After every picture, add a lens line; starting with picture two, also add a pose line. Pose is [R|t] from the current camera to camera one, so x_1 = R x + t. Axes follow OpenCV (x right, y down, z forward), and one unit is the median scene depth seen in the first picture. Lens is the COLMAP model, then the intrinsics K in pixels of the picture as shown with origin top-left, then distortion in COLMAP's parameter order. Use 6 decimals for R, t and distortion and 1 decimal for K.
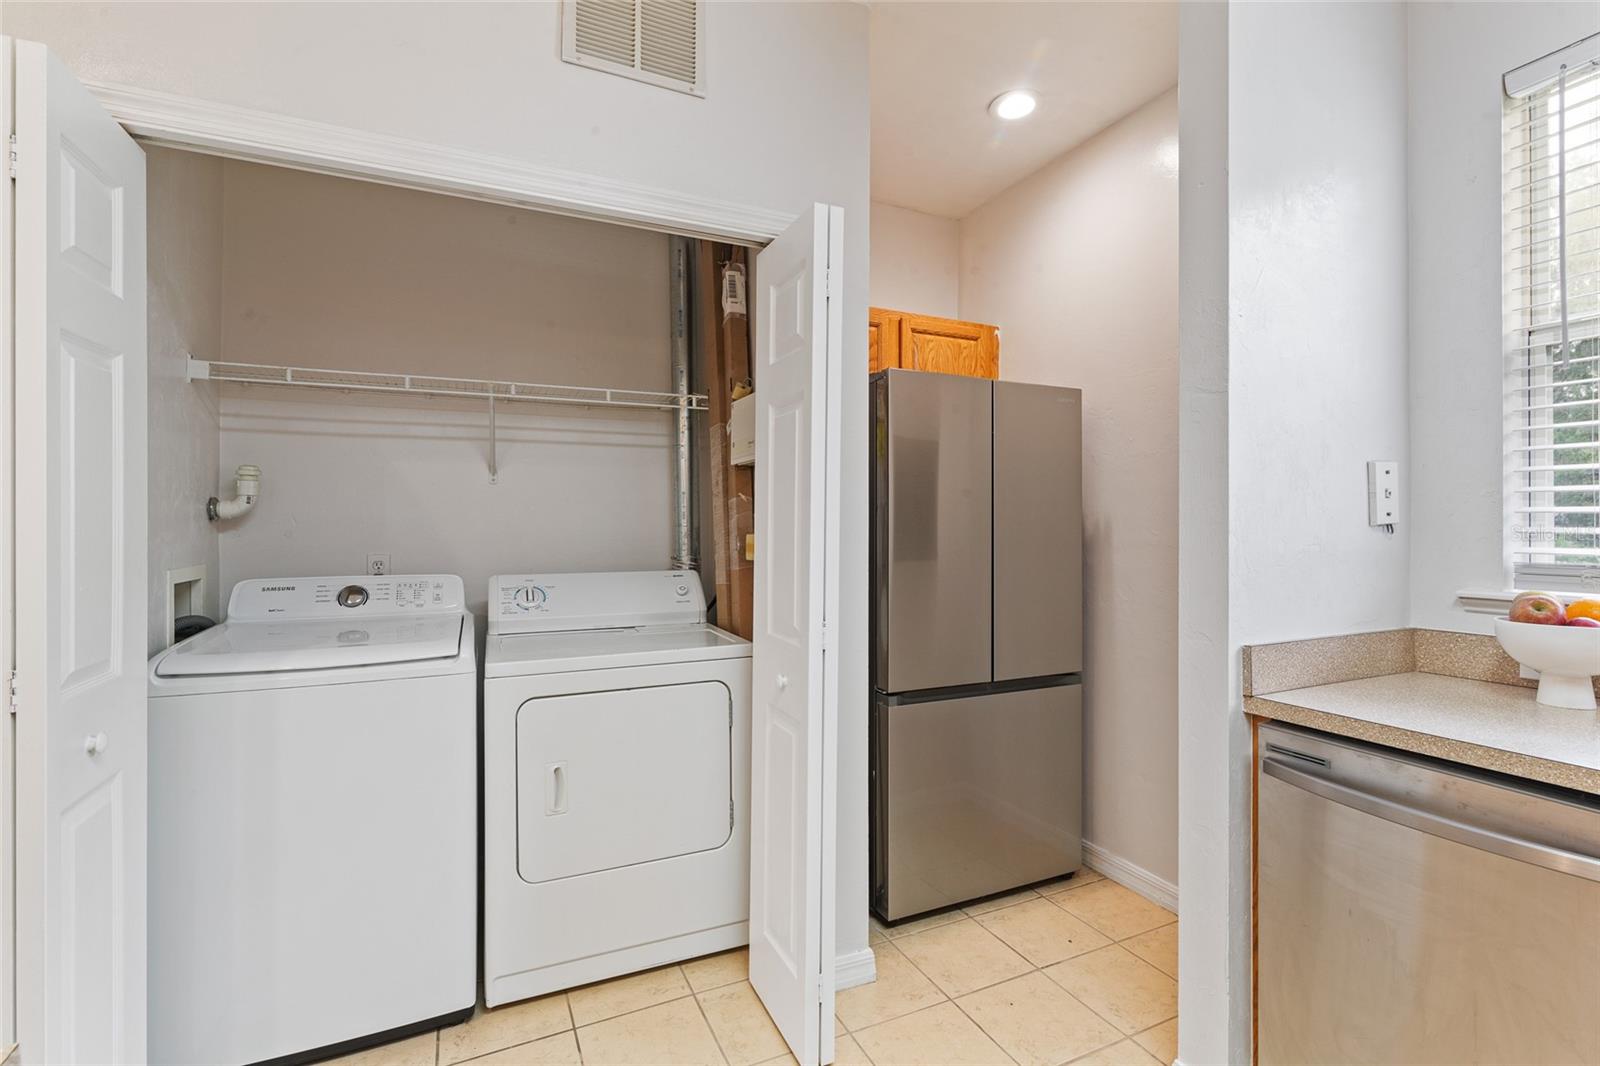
lens RADIAL K [[728.2, 0, 803.7], [0, 728.2, 522.8], [0, 0, 1]] dist [-0.010149, 0.001864]
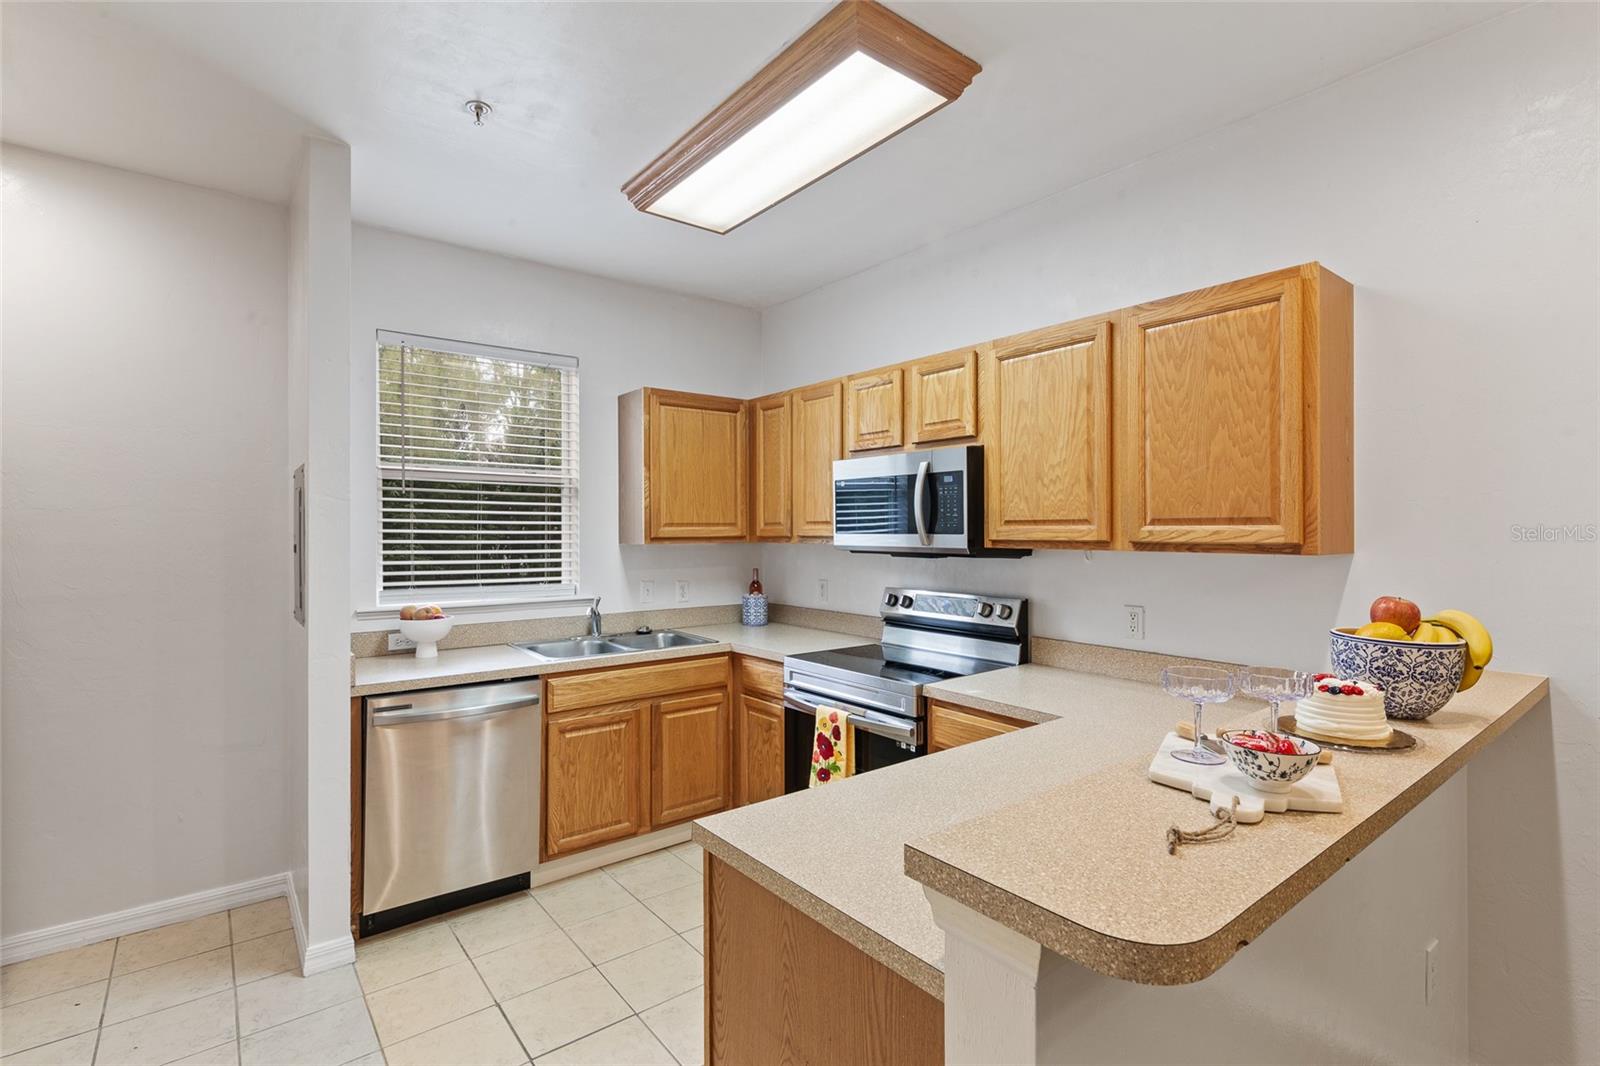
lens RADIAL K [[728.2, 0, 798.3], [0, 728.2, 521.2], [0, 0, 1]] dist [-0.010149, 0.001864]
pose [[-0.219584, 0.011277, 0.975529, -1.246321], [-0.006836, 0.999891, -0.013097, -0.123508], [-0.975570, -0.009545, -0.219483, 0.390863]]
